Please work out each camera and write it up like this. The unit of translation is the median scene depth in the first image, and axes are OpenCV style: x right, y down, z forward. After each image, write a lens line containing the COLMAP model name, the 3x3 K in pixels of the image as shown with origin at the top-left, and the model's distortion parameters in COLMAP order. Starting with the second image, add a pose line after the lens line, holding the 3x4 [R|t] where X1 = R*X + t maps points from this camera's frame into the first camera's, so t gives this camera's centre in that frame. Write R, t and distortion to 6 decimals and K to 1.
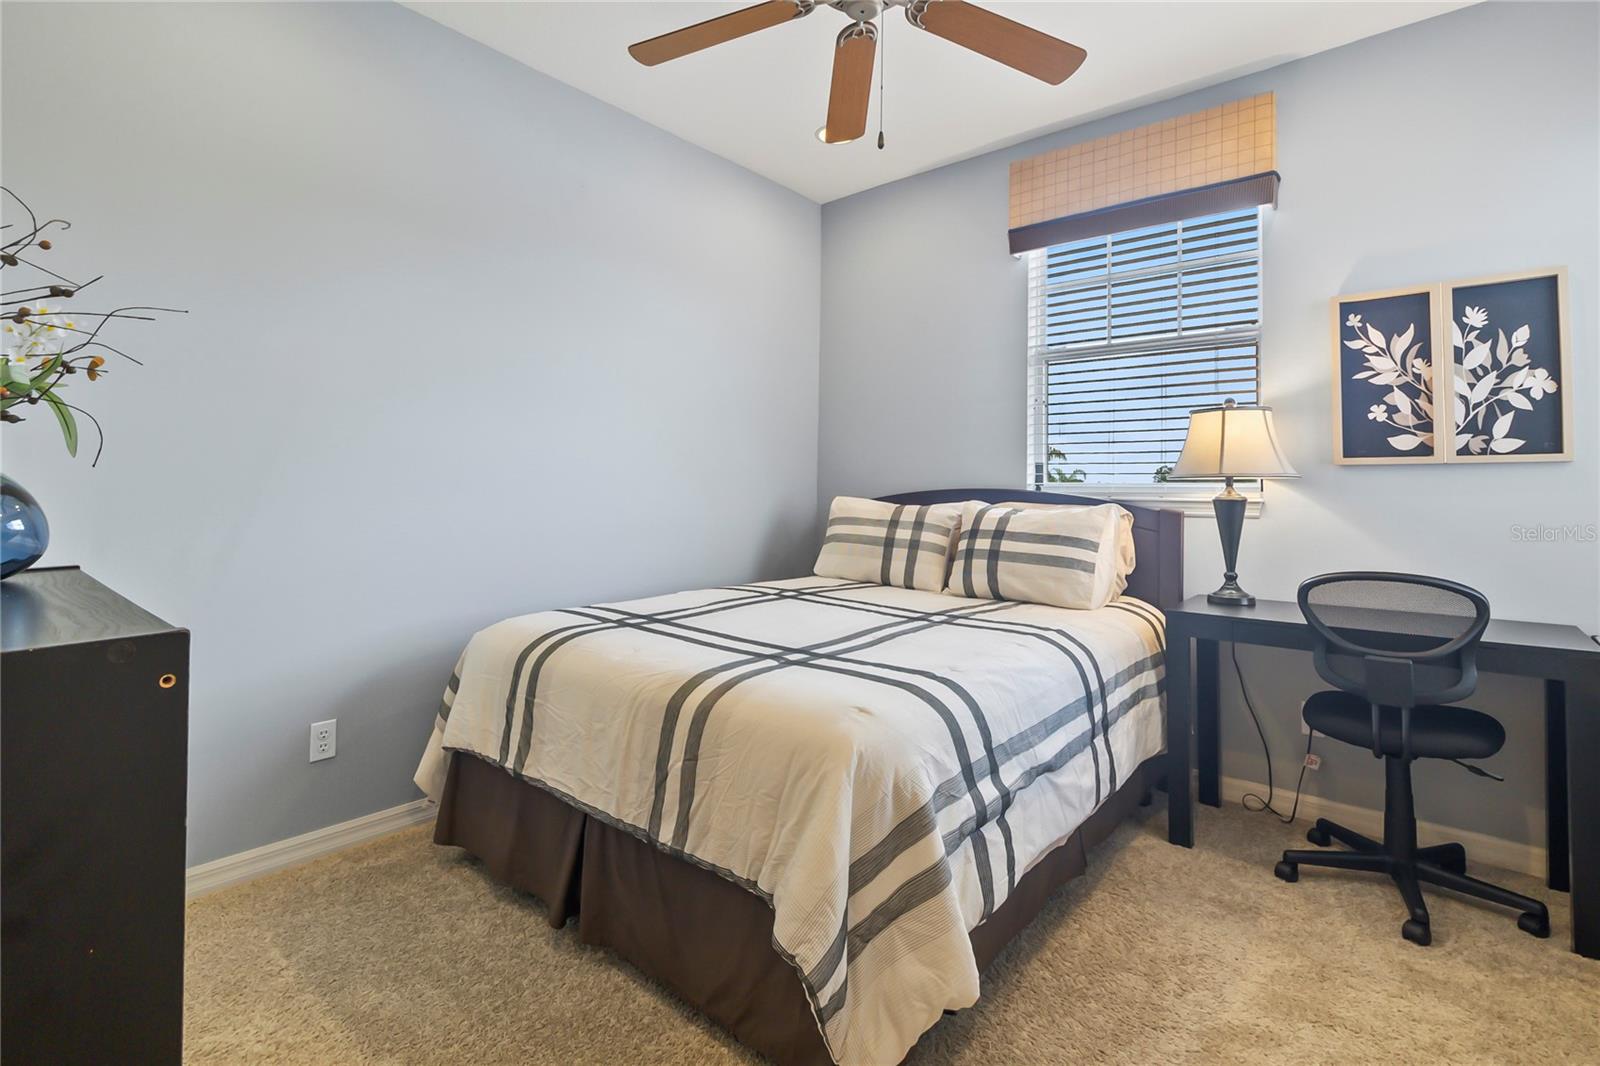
lens RADIAL K [[742.7, 0, 800.8], [0, 742.7, 466.6], [0, 0, 1]] dist [0.001199, 0.000355]
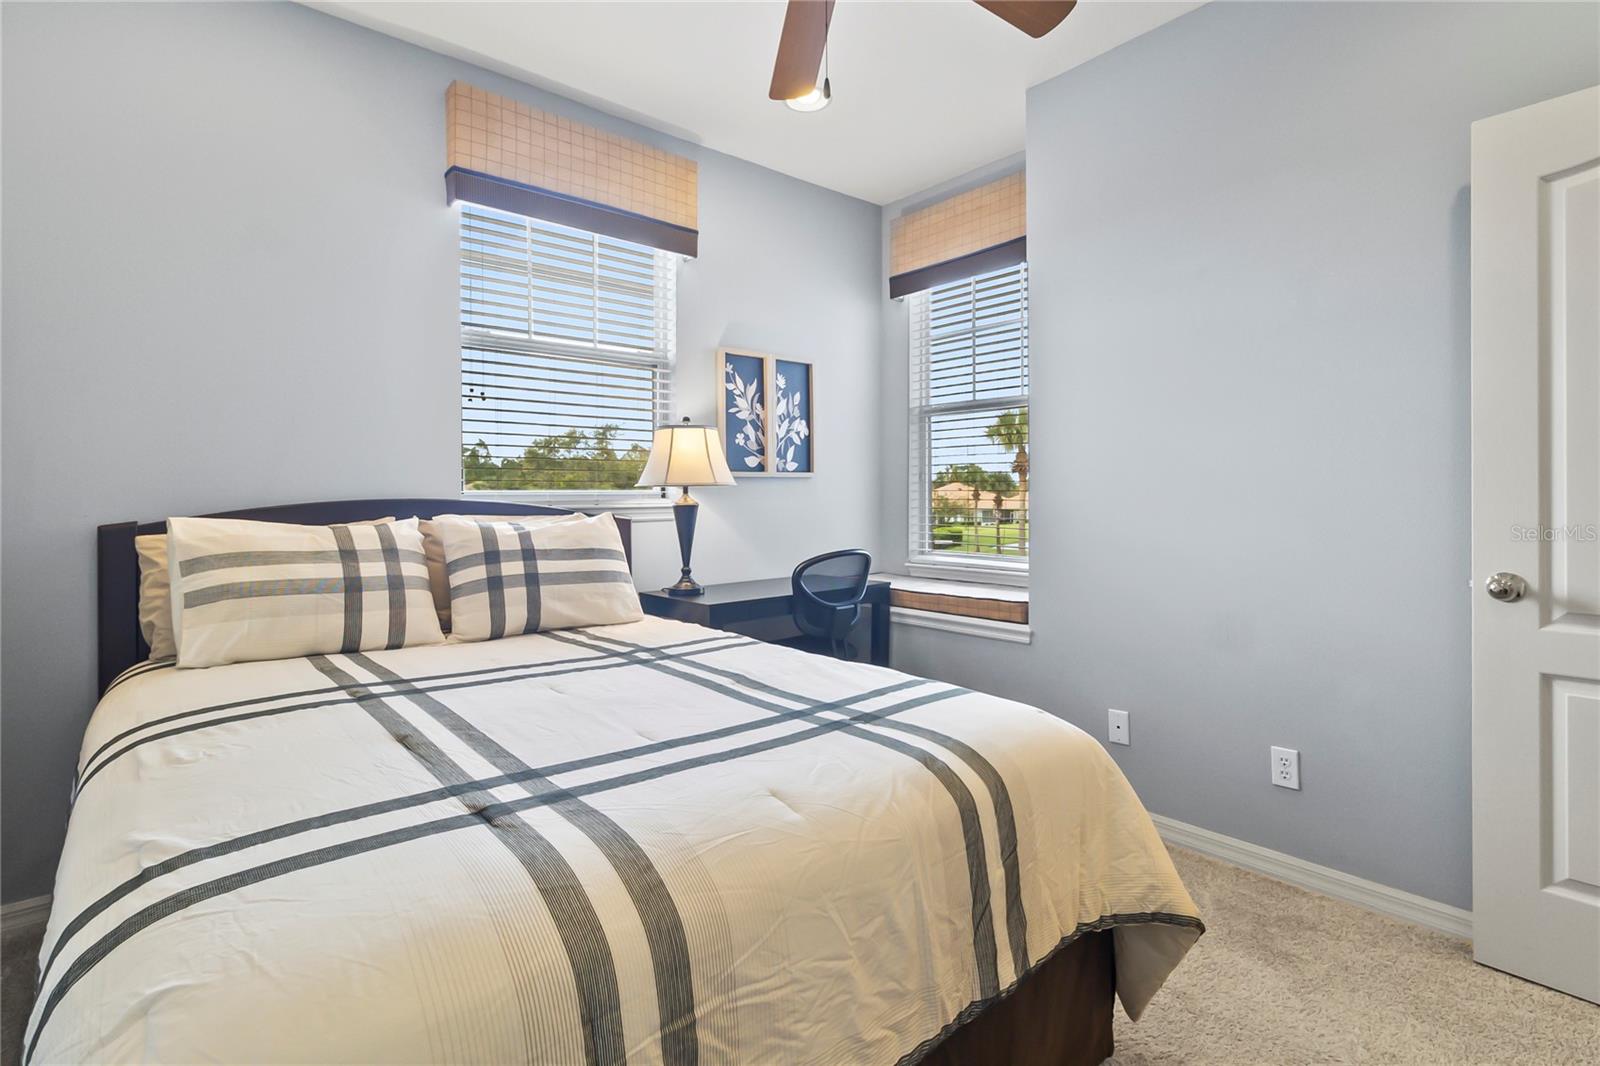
lens RADIAL K [[757.4, 0, 788.4], [0, 757.4, 507.9], [0, 0, 1]] dist [0.000163, 0.001005]
pose [[0.169134, -0.024484, 0.985289, -0.598922], [-0.019640, 0.999409, 0.028206, 0.013385], [-0.985397, -0.024122, 0.168553, 0.687407]]
